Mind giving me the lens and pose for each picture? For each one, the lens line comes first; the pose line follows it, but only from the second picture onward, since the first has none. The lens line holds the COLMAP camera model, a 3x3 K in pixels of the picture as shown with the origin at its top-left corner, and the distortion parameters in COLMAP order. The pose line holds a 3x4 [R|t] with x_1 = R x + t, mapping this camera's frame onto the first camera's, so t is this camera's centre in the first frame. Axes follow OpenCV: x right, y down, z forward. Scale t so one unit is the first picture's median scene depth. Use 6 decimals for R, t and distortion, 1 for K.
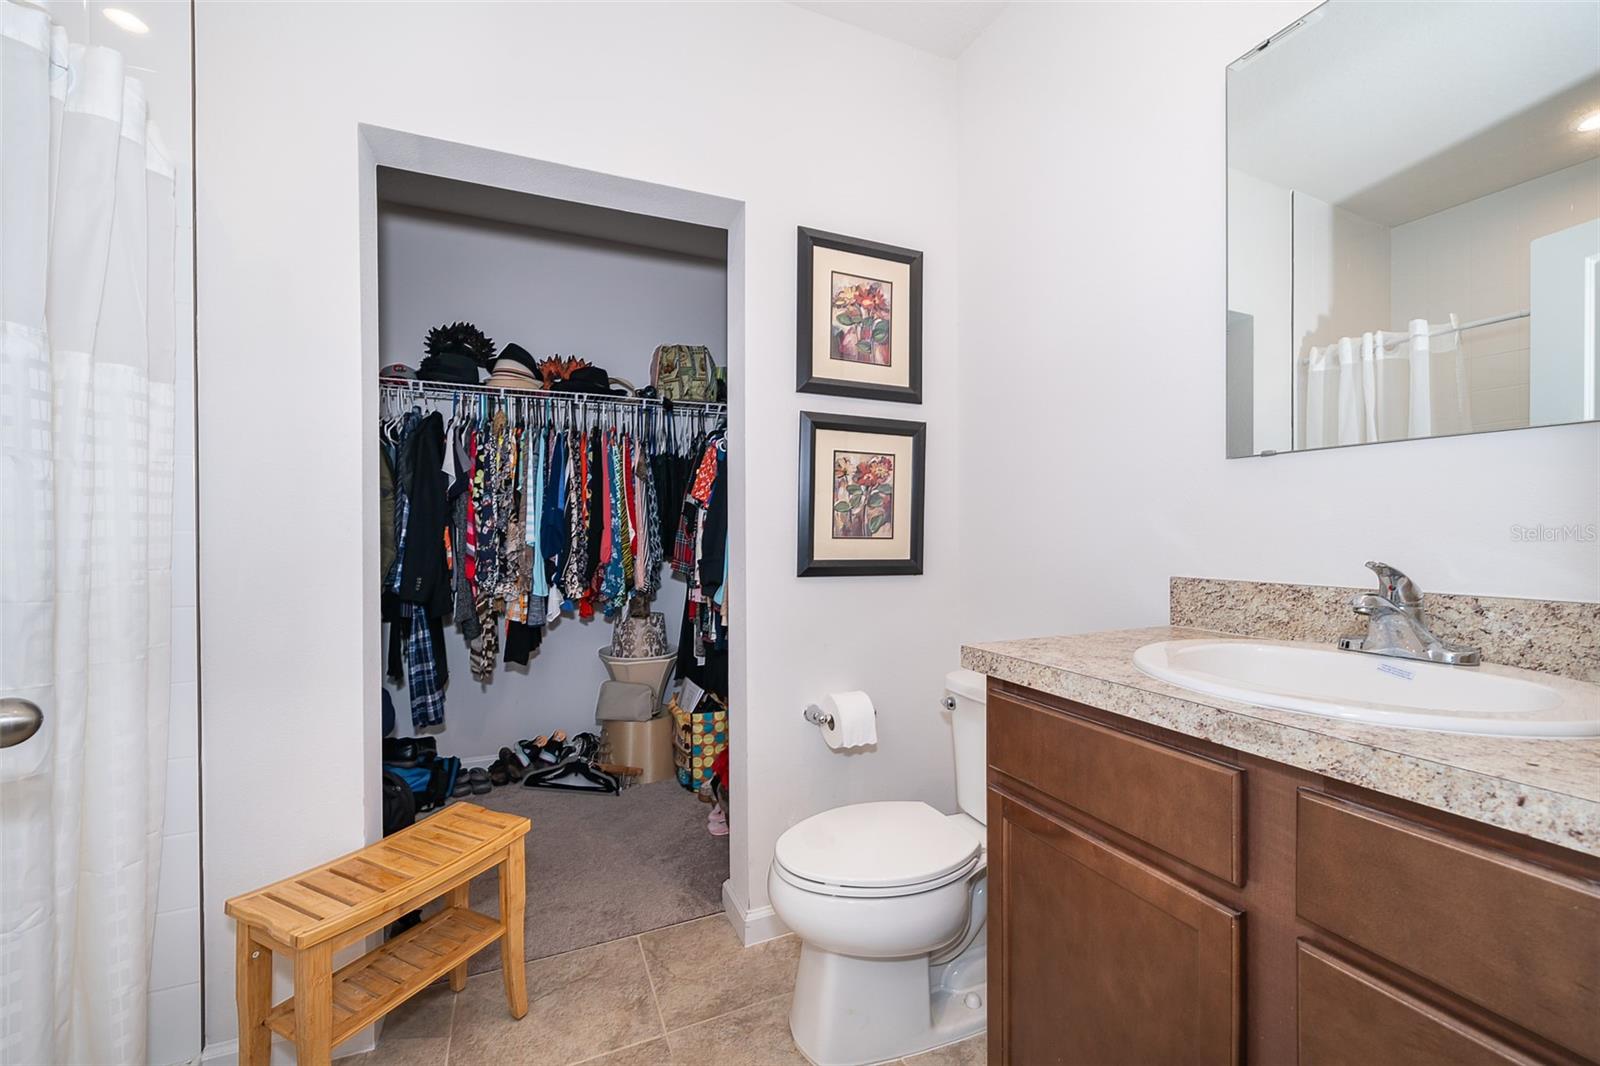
lens RADIAL K [[634.9, 0, 800.2], [0, 634.9, 540.5], [0, 0, 1]] dist [-0.002411, -0.000054]
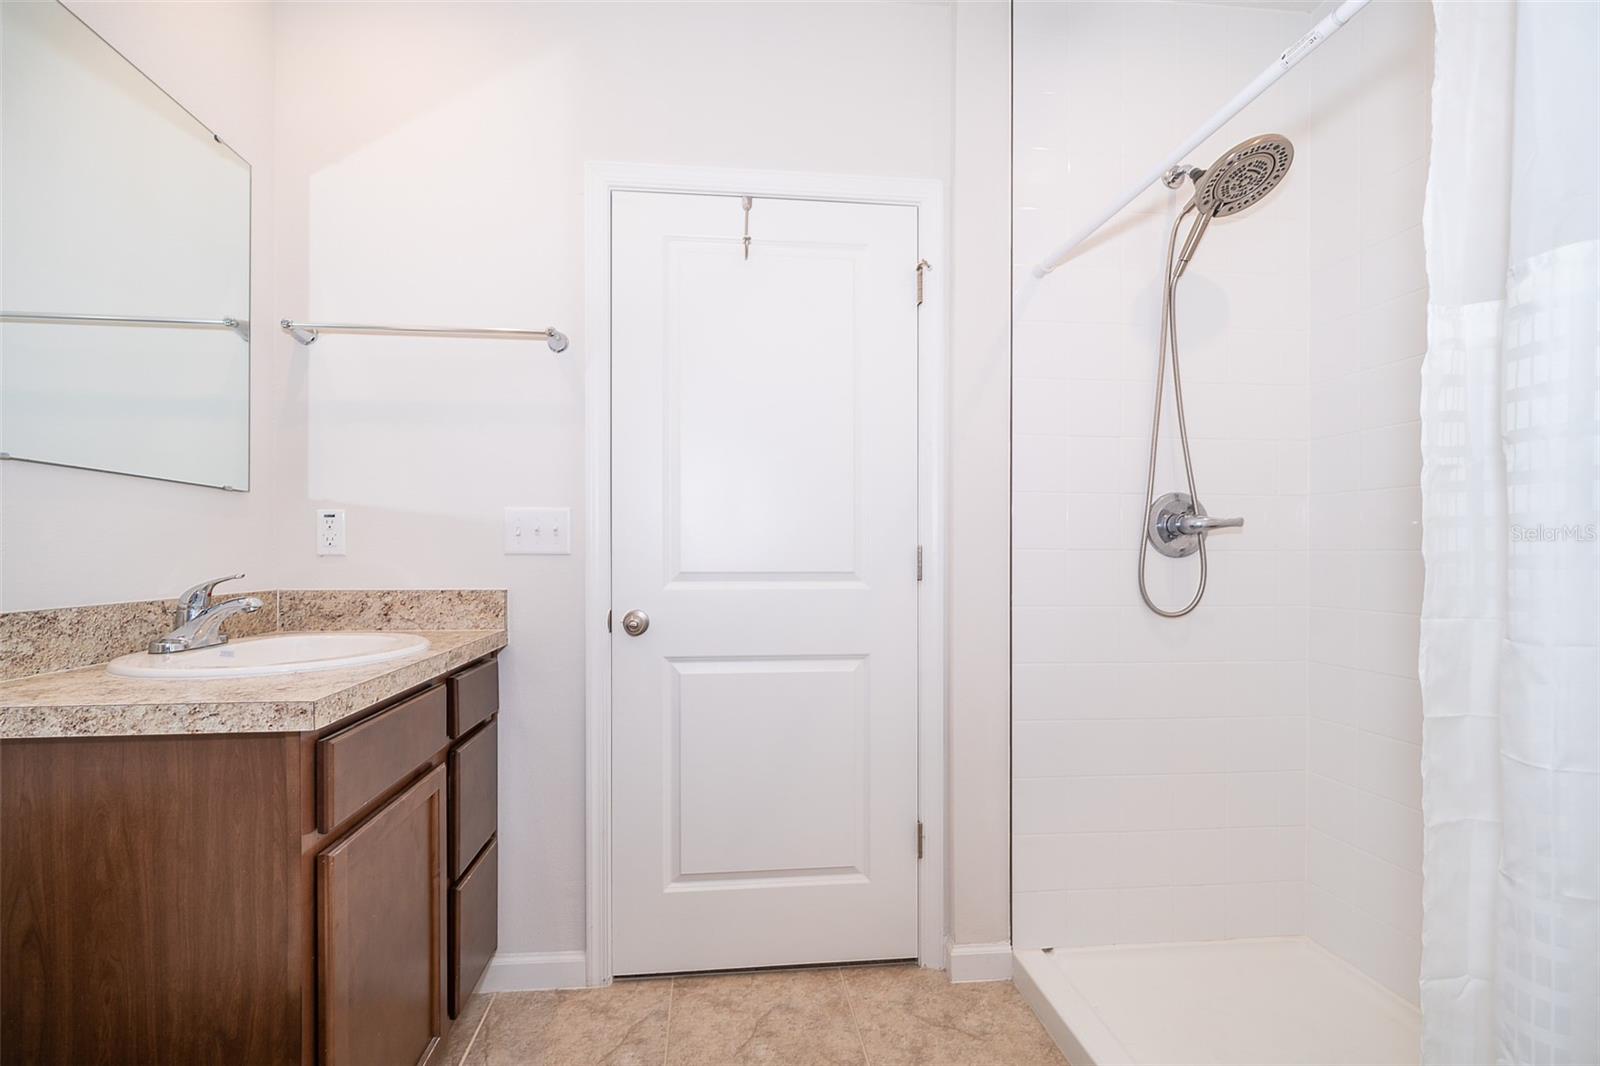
lens RADIAL K [[634.9, 0, 796.5], [0, 634.9, 545.1], [0, 0, 1]] dist [-0.002411, -0.000054]
pose [[-0.960680, -0.000137, 0.277658, -0.495535], [-0.001943, 0.999979, -0.006227, -0.019367], [-0.277651, -0.006522, -0.960660, 1.572910]]
